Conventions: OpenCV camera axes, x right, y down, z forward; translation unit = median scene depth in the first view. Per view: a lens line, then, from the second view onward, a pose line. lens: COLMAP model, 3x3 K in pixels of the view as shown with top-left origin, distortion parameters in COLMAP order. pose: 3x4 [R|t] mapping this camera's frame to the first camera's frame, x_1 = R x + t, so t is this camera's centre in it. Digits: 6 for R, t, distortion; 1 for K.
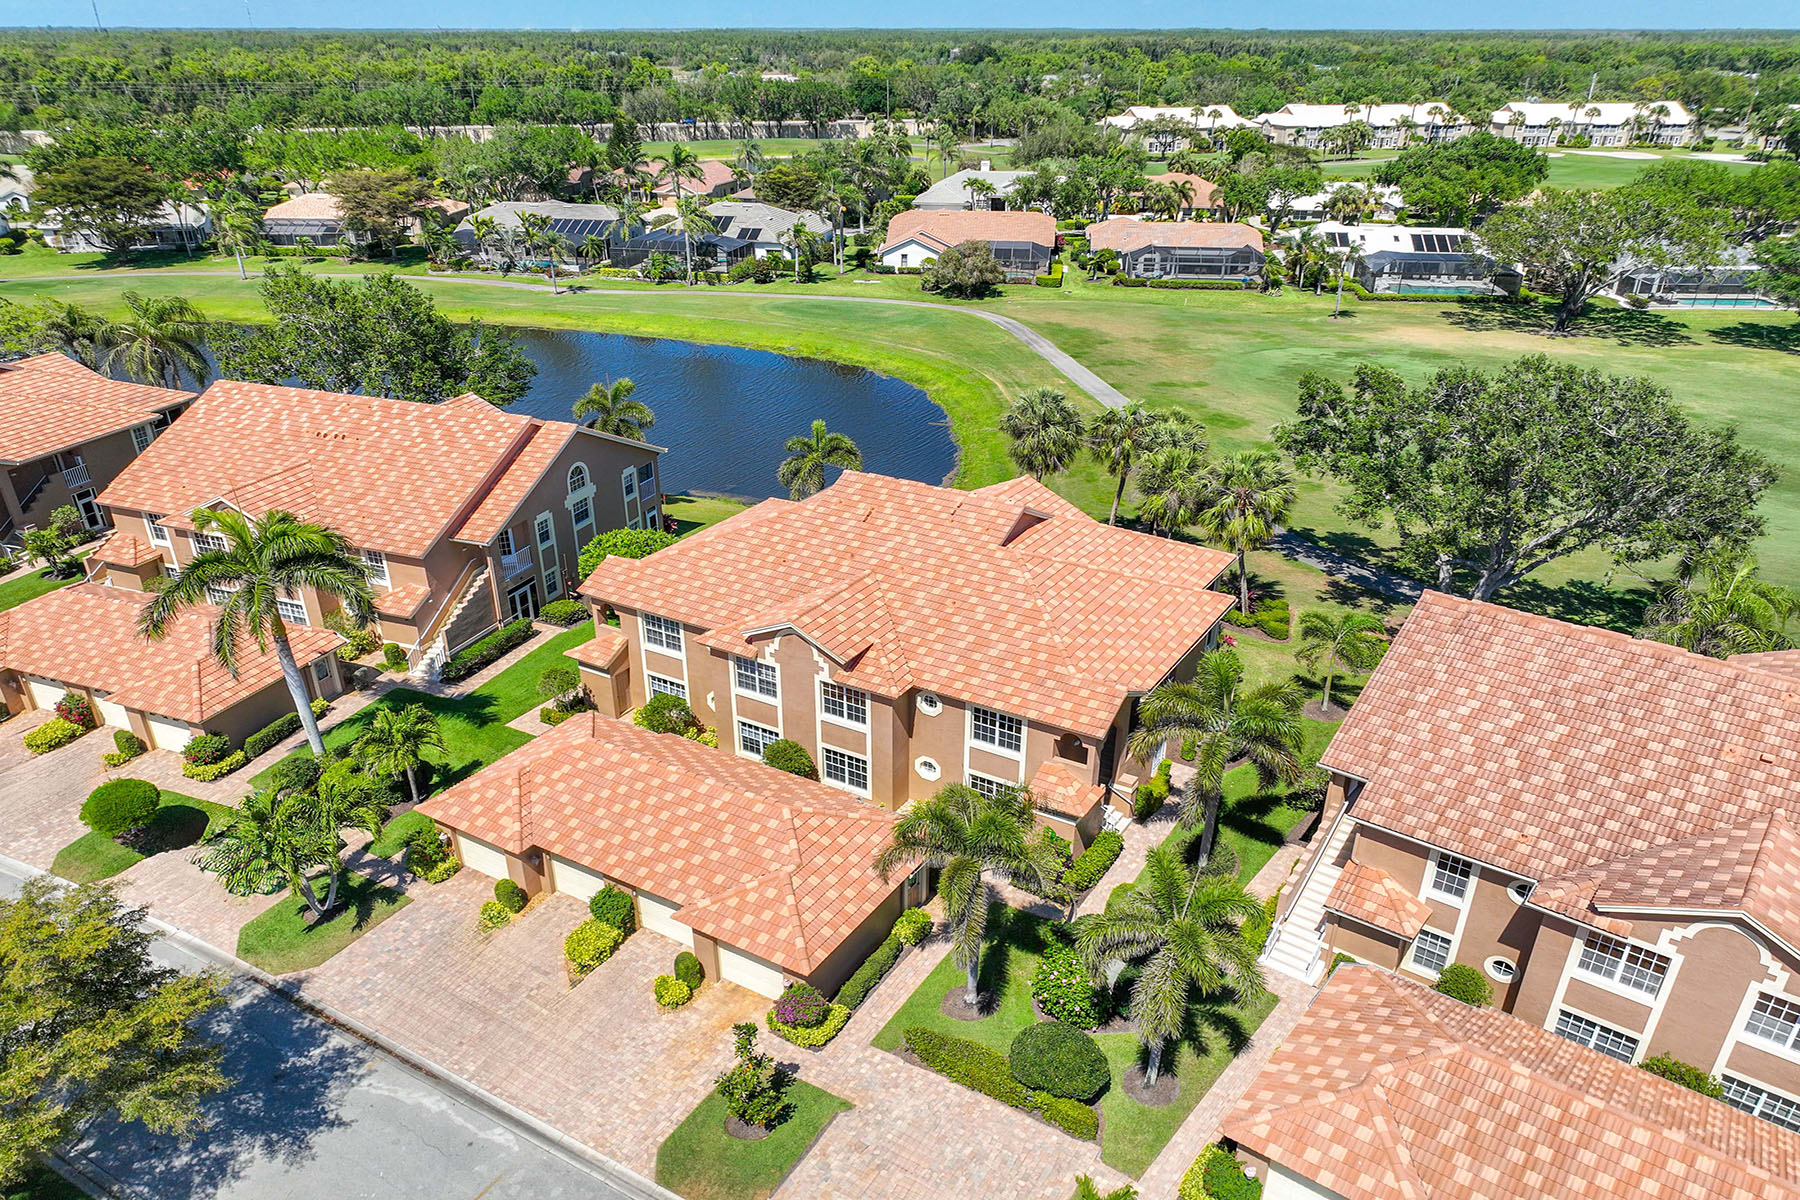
lens RADIAL K [[1232.1, 0, 902.5], [0, 1232.1, 607.2], [0, 0, 1]] dist [0.001684, -0.002352]
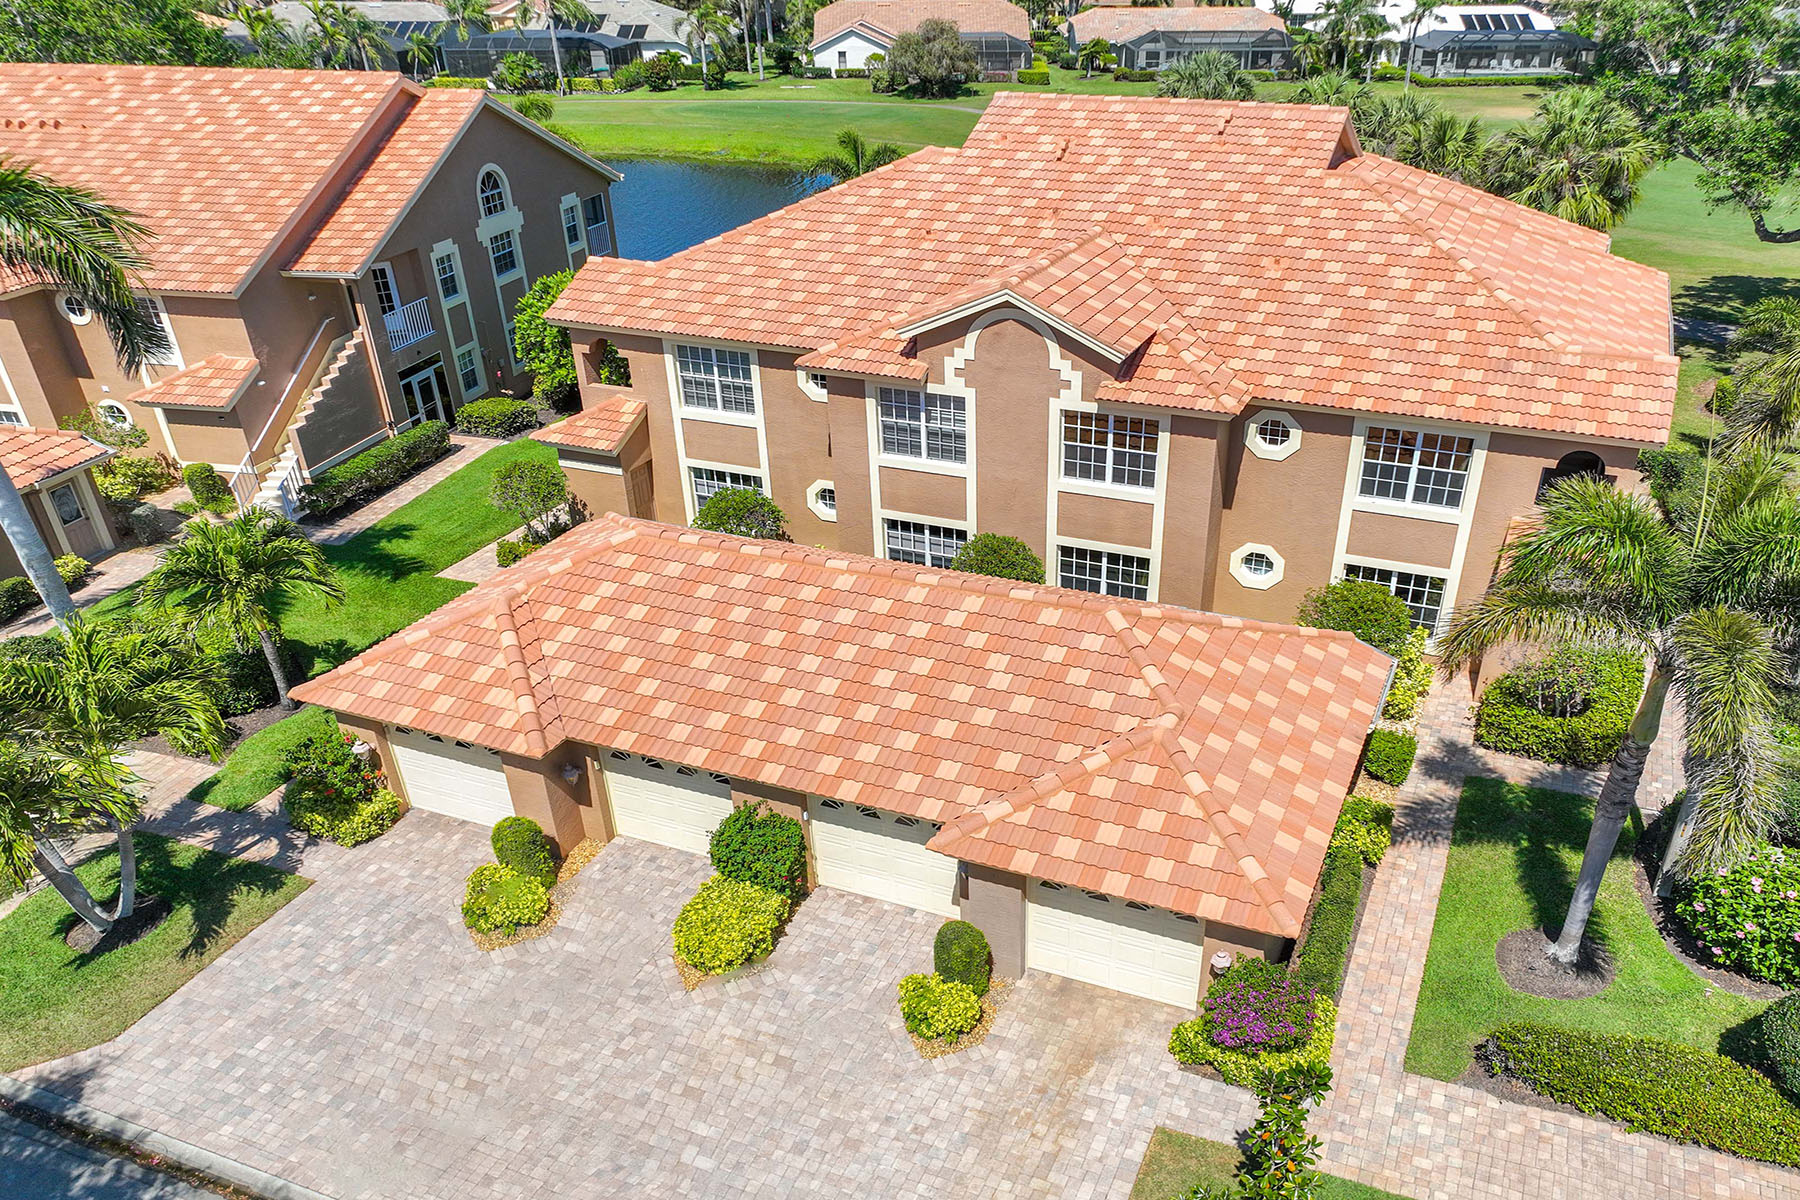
lens RADIAL K [[1224.8, 0, 901.8], [0, 1224.8, 741.8], [0, 0, 1]] dist [-0.006176, 0.018923]
pose [[0.989800, -0.083729, 0.115264, -0.180280], [0.070652, 0.991057, 0.113203, 0.119023], [-0.123712, -0.103905, 0.986863, 0.415039]]
